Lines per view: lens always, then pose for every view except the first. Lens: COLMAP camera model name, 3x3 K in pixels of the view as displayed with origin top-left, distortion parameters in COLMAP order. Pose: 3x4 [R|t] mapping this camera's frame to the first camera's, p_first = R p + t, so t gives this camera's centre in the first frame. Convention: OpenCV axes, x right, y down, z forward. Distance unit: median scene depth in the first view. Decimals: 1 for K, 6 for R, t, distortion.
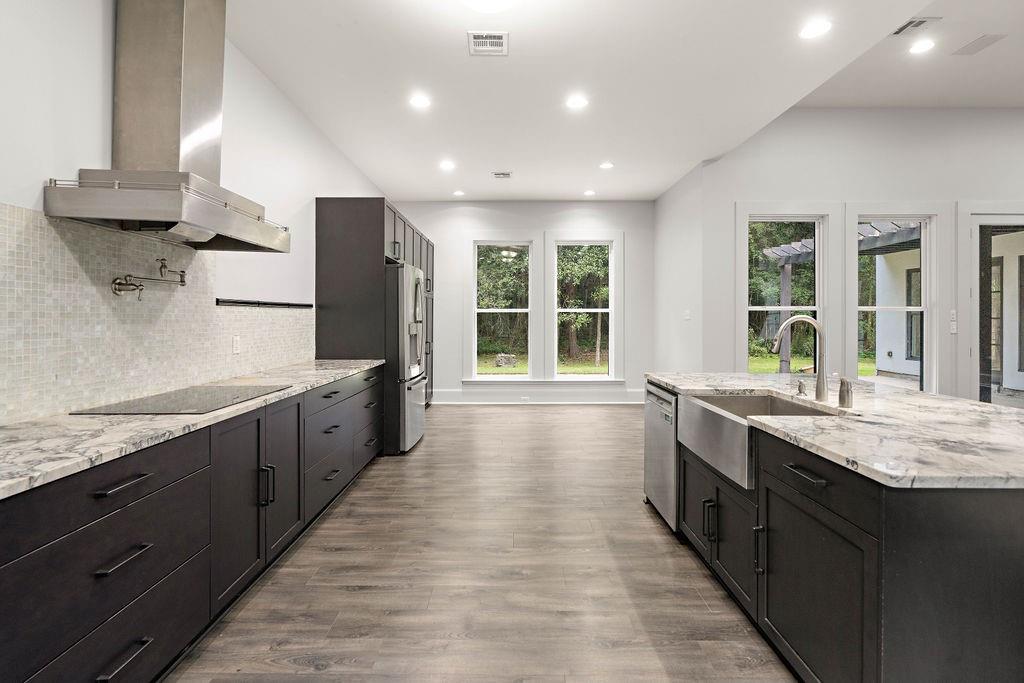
lens RADIAL K [[481.2, 0, 513.9], [0, 481.2, 335.3], [0, 0, 1]] dist [0.001576, 0.000844]
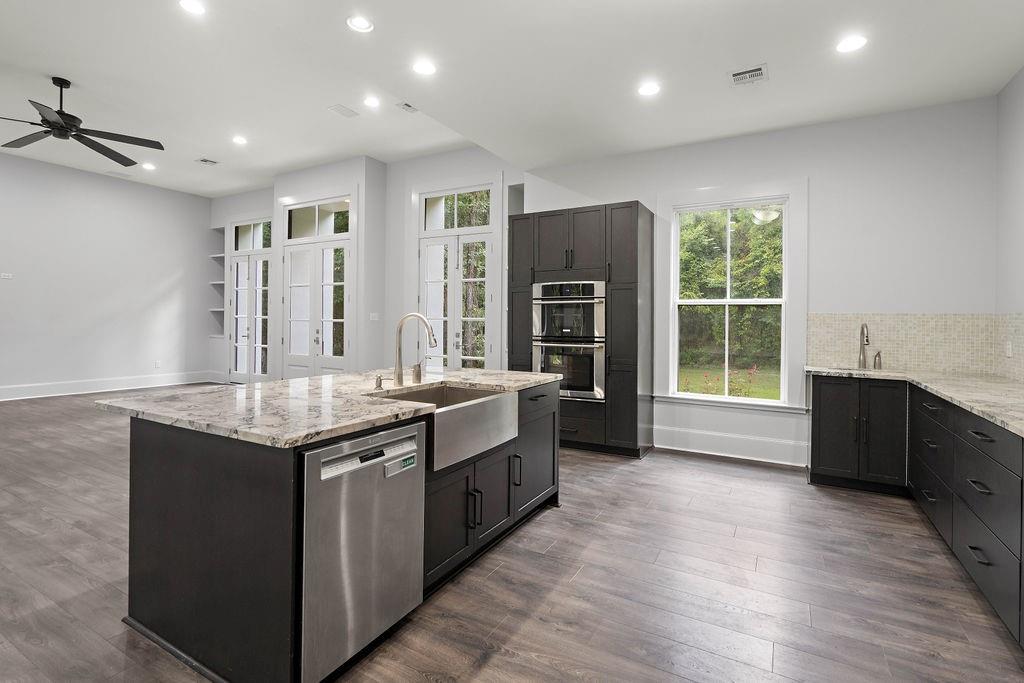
lens RADIAL K [[486.0, 0, 510.8], [0, 486.0, 319.4], [0, 0, 1]] dist [0.000892, 0.000007]
pose [[-0.867162, -0.015728, 0.497777, -0.145923], [0.004940, 0.999180, 0.040176, -0.057706], [-0.498001, 0.037298, -0.866374, 1.481795]]
